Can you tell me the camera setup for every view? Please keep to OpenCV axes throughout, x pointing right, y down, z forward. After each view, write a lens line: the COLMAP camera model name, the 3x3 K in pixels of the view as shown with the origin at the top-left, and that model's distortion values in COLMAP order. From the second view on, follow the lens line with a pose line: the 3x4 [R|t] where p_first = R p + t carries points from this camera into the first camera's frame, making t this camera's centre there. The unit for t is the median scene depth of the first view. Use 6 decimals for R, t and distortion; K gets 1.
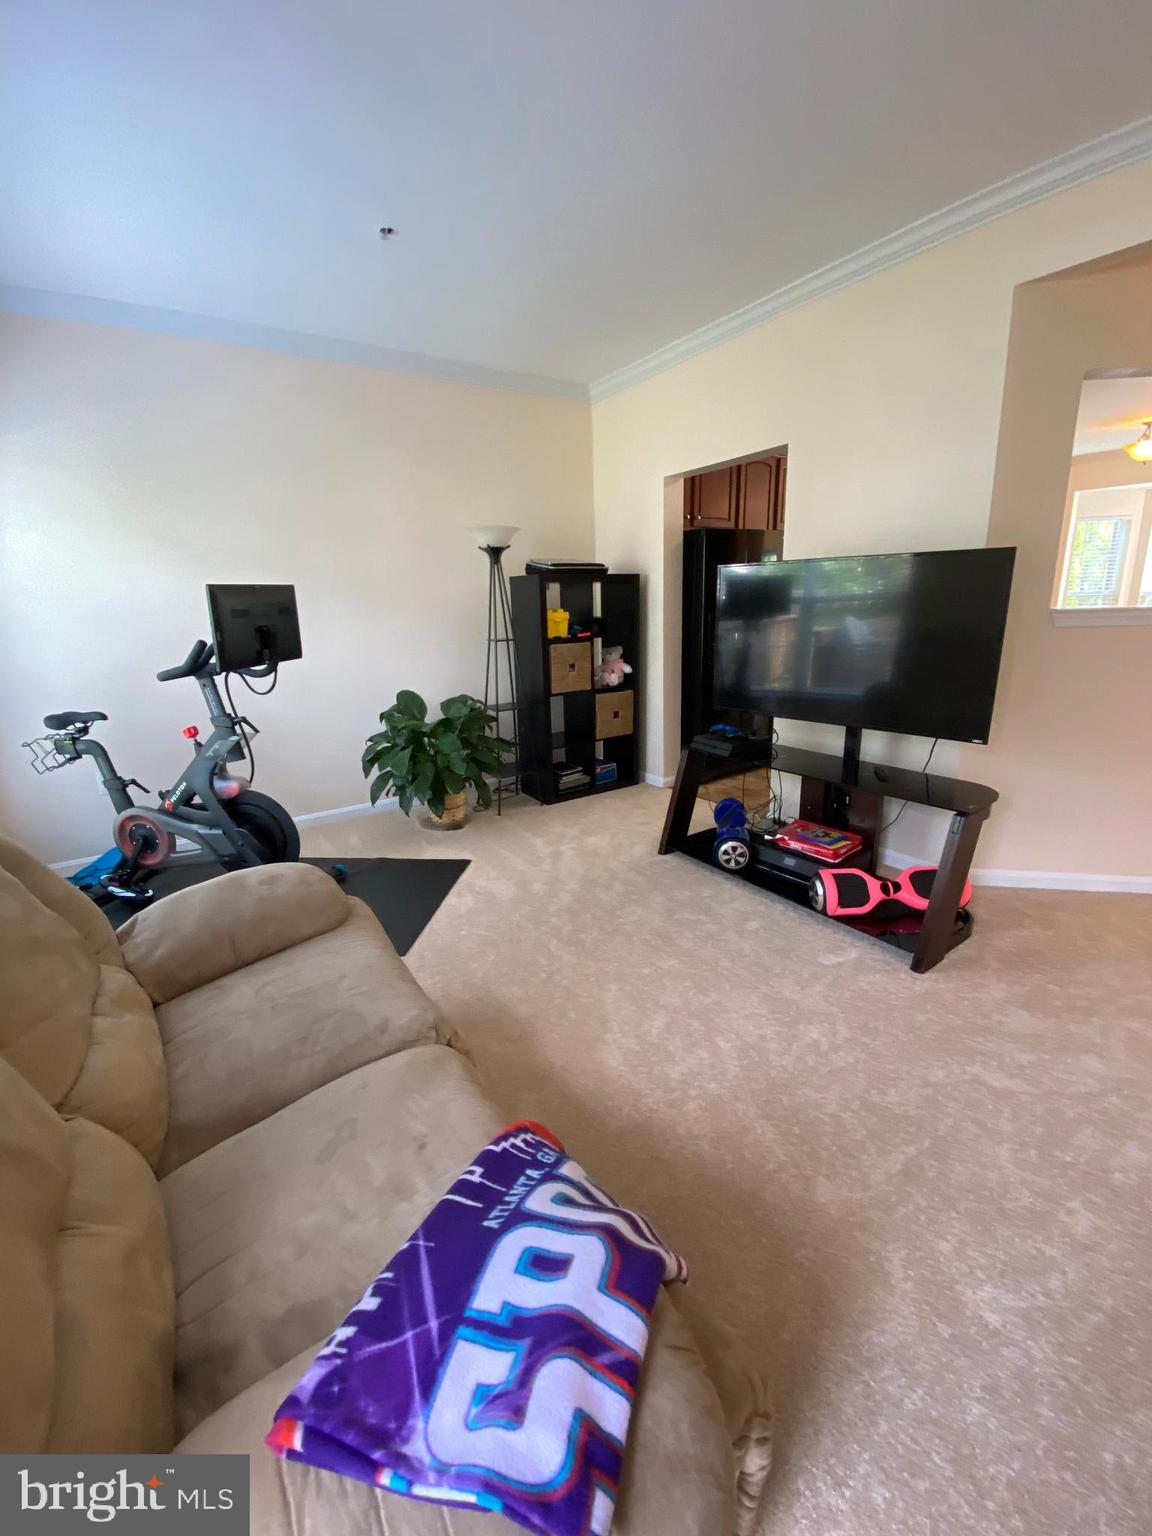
lens RADIAL K [[615.9, 0, 580.5], [0, 615.9, 774.8], [0, 0, 1]] dist [0.039733, -0.030129]
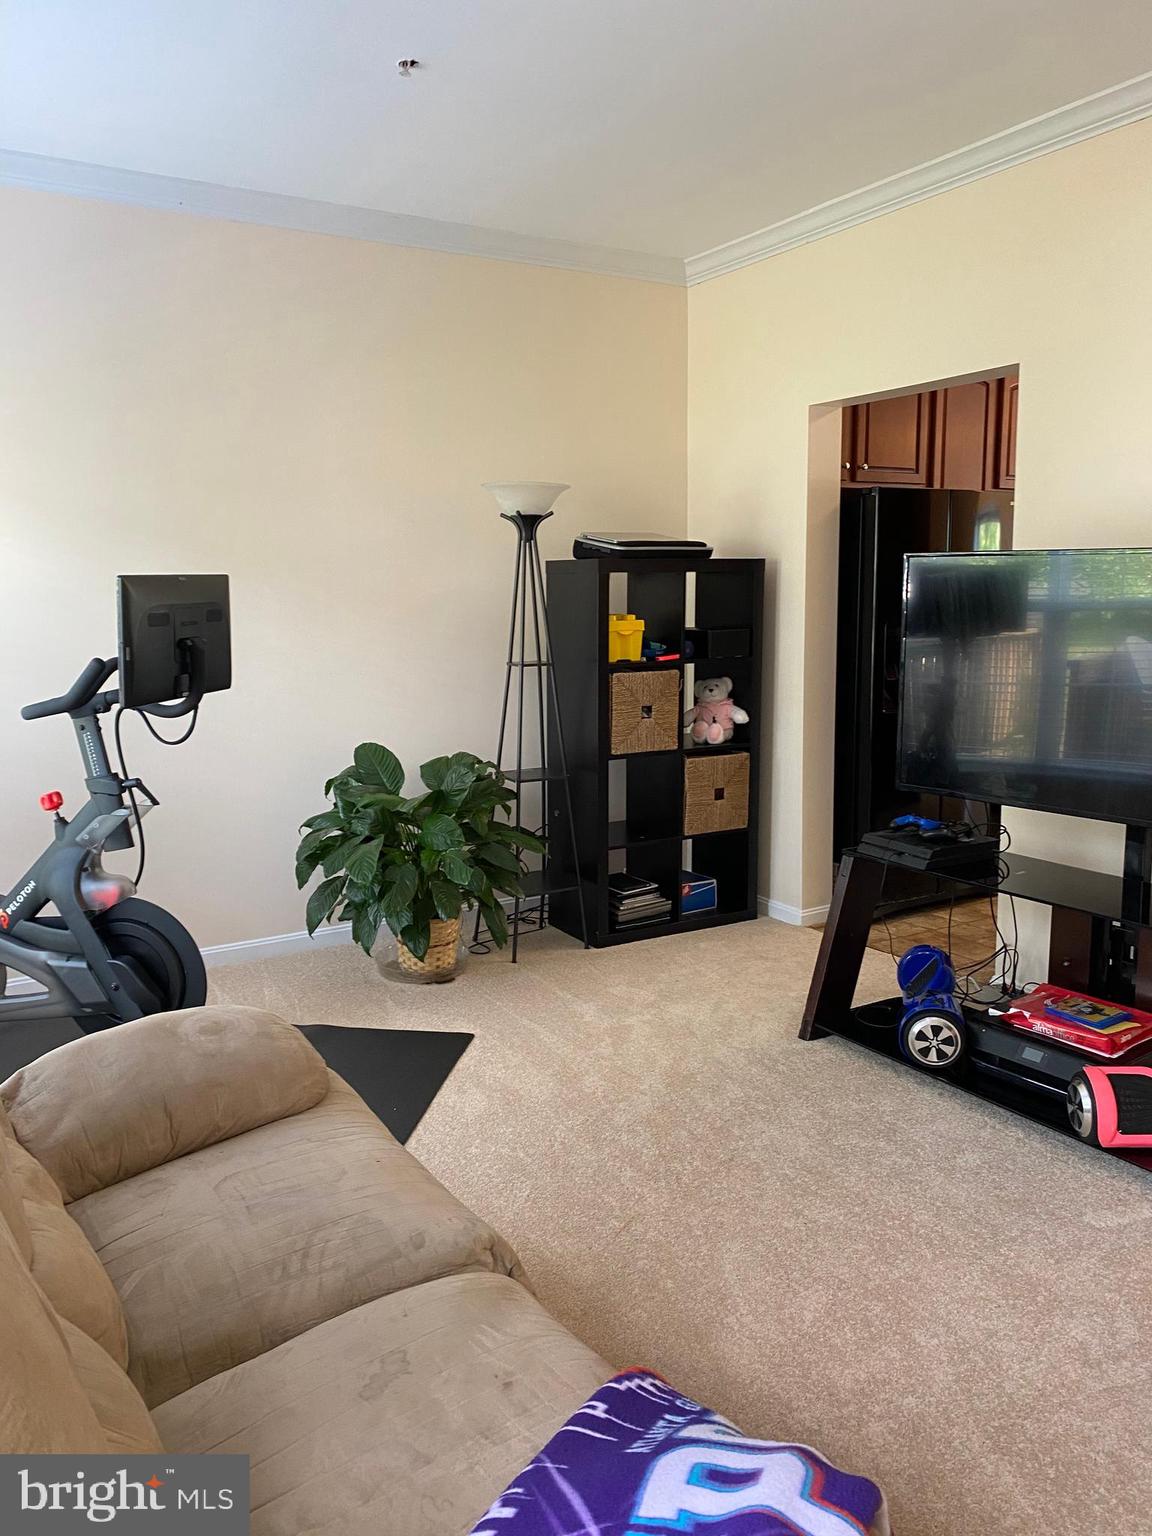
lens RADIAL K [[1166.4, 0, 562.3], [0, 1166.4, 767.0], [0, 0, 1]] dist [0.041263, -0.033894]
pose [[0.998199, 0.028656, -0.052702, -0.049098], [-0.034837, 0.992114, -0.120396, 0.020255], [0.048836, 0.122015, 0.991326, -0.139379]]
